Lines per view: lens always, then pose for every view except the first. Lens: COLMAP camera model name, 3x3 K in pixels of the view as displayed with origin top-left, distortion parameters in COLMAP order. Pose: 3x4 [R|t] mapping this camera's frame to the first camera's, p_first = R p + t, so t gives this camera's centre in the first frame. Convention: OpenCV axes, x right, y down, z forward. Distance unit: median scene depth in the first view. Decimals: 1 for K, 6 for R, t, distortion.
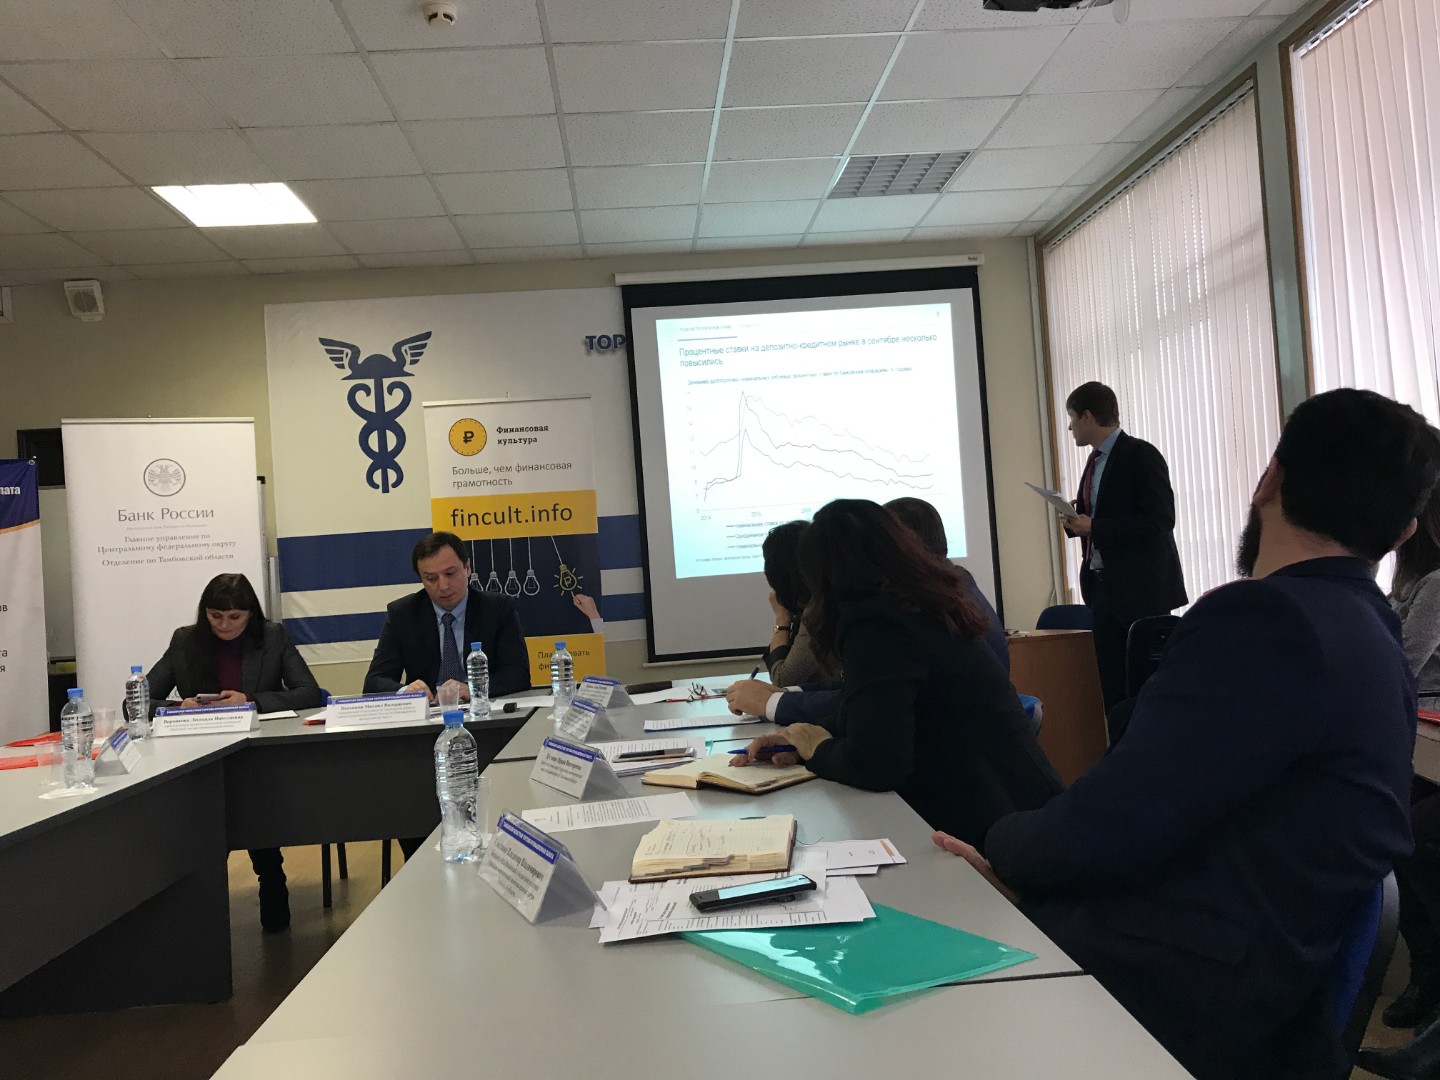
lens RADIAL K [[1171.7, 0, 720.0], [0, 1171.7, 539.4], [0, 0, 1]] dist [0.018499, -0.010241]
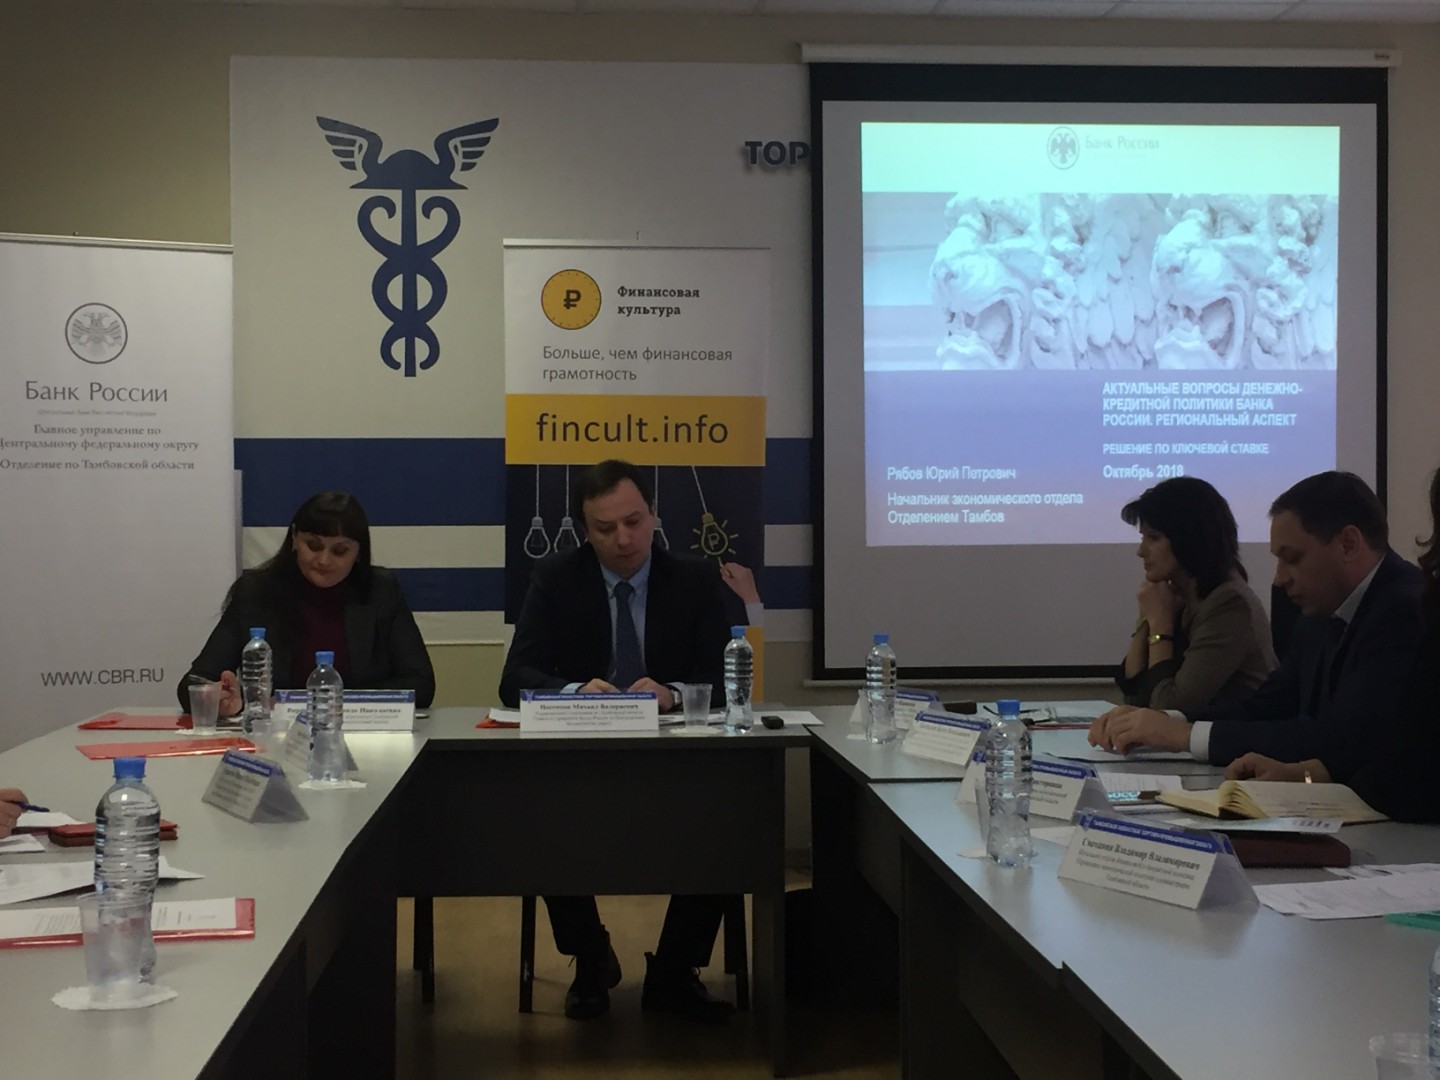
lens RADIAL K [[2271.3, 0, 720.3], [0, 2271.3, 539.7], [0, 0, 1]] dist [0.005115, 0.000000]
pose [[0.997744, 0.066158, 0.011392, -0.139166], [-0.066505, 0.997227, 0.033386, -0.005233], [-0.009152, -0.034068, 0.999378, -0.209438]]
